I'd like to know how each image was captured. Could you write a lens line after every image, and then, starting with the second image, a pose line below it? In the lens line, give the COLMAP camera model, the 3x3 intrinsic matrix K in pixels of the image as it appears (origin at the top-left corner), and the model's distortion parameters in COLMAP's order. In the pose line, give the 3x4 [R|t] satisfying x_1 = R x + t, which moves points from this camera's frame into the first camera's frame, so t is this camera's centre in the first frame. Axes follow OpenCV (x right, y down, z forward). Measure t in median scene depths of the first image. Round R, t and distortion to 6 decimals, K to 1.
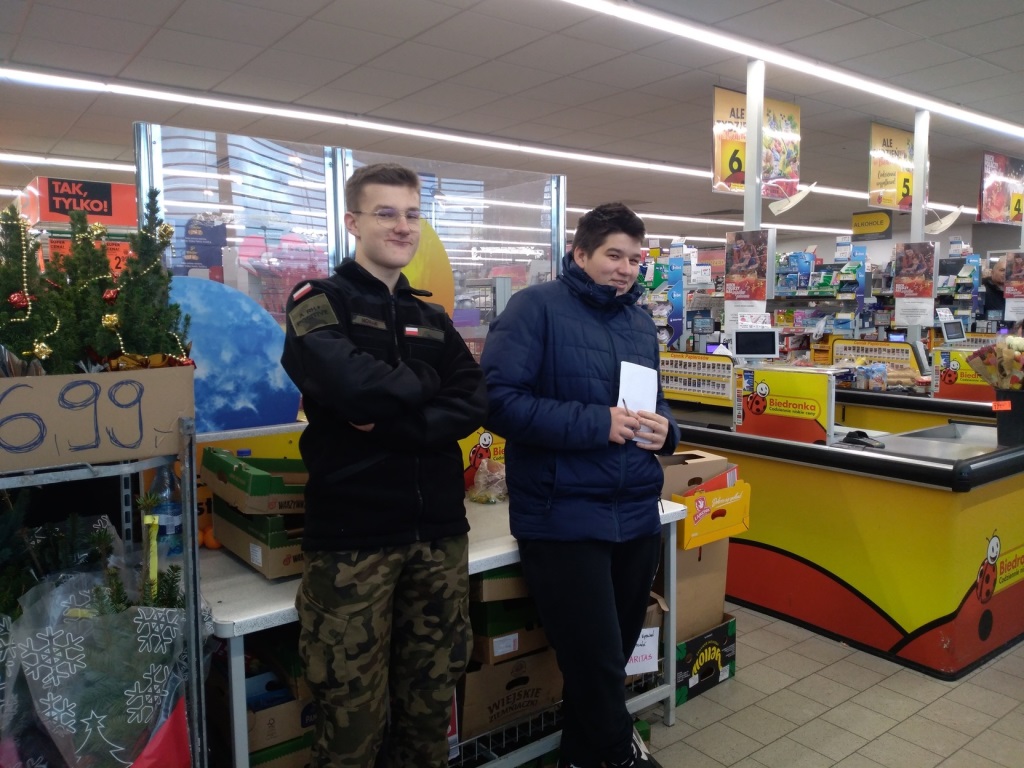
lens RADIAL K [[795.3, 0, 512.0], [0, 795.3, 384.0], [0, 0, 1]] dist [0.049146, -0.071793]
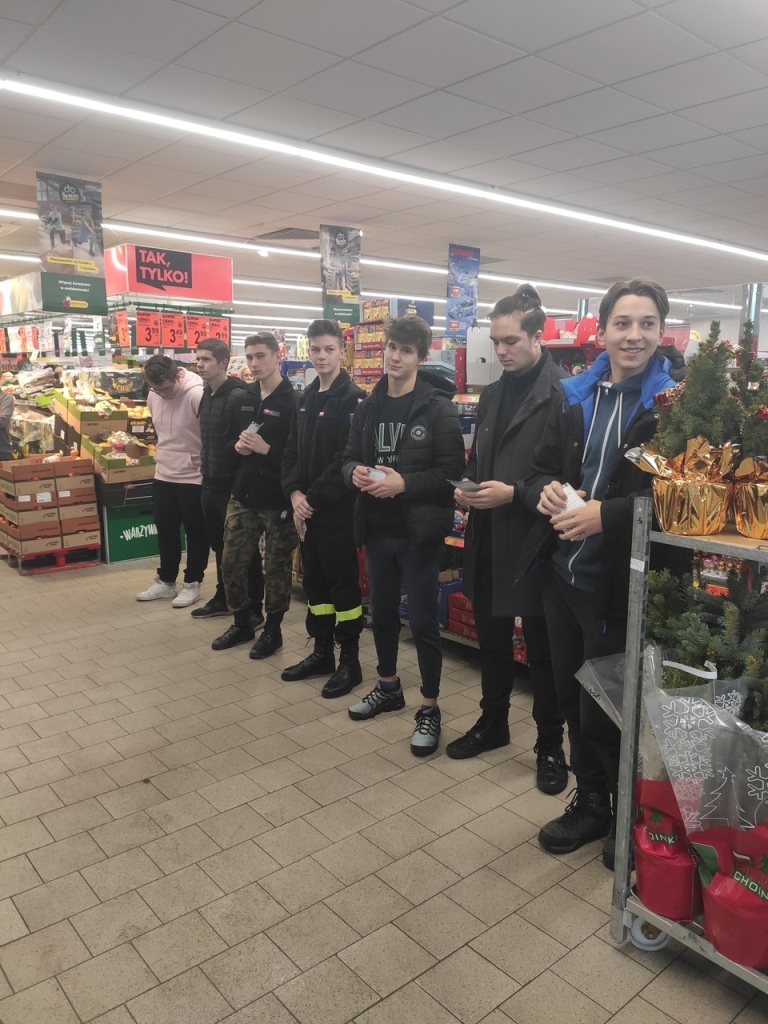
lens RADIAL K [[755.2, 0, 384.0], [0, 755.2, 512.0], [0, 0, 1]] dist [0.112348, -0.139937]
pose [[0.998411, 0.001265, 0.056336, -0.841389], [-0.005498, 0.997165, 0.075042, -0.024742], [-0.056081, -0.075232, 0.995588, 0.107477]]
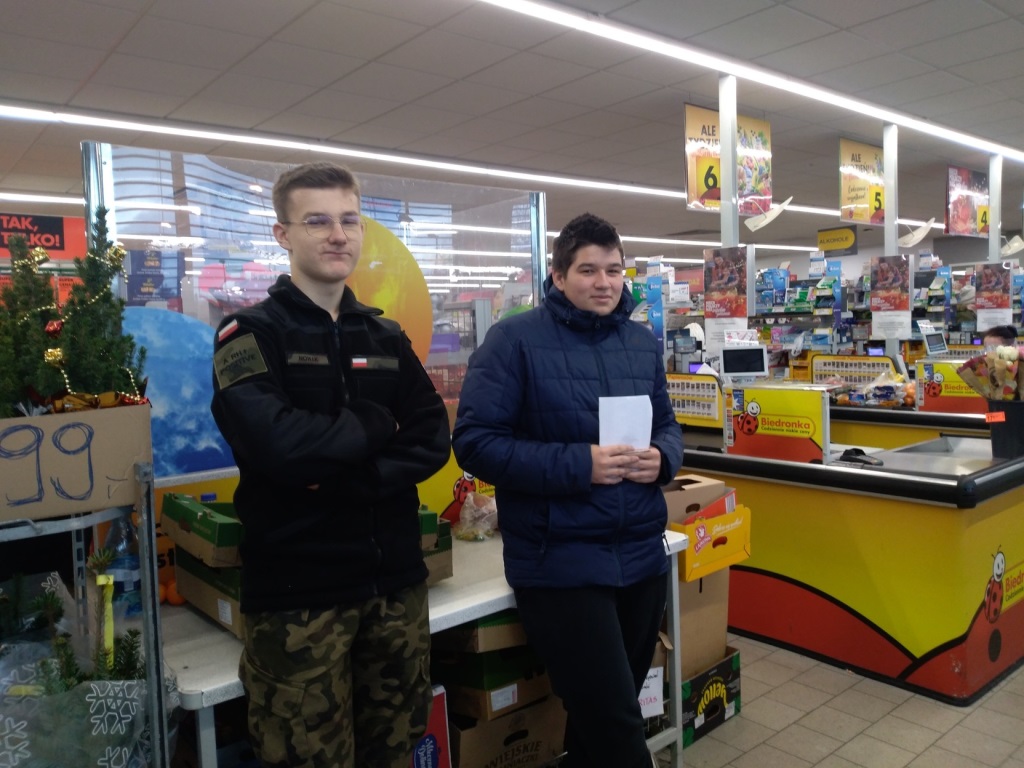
lens RADIAL K [[801.8, 0, 517.5], [0, 801.8, 379.4], [0, 0, 1]] dist [0.003315, -0.007987]
pose [[0.998334, -0.031549, 0.048306, -0.019014], [0.033377, 0.998739, -0.037513, -0.001793], [-0.047061, 0.039063, 0.998128, 0.052208]]
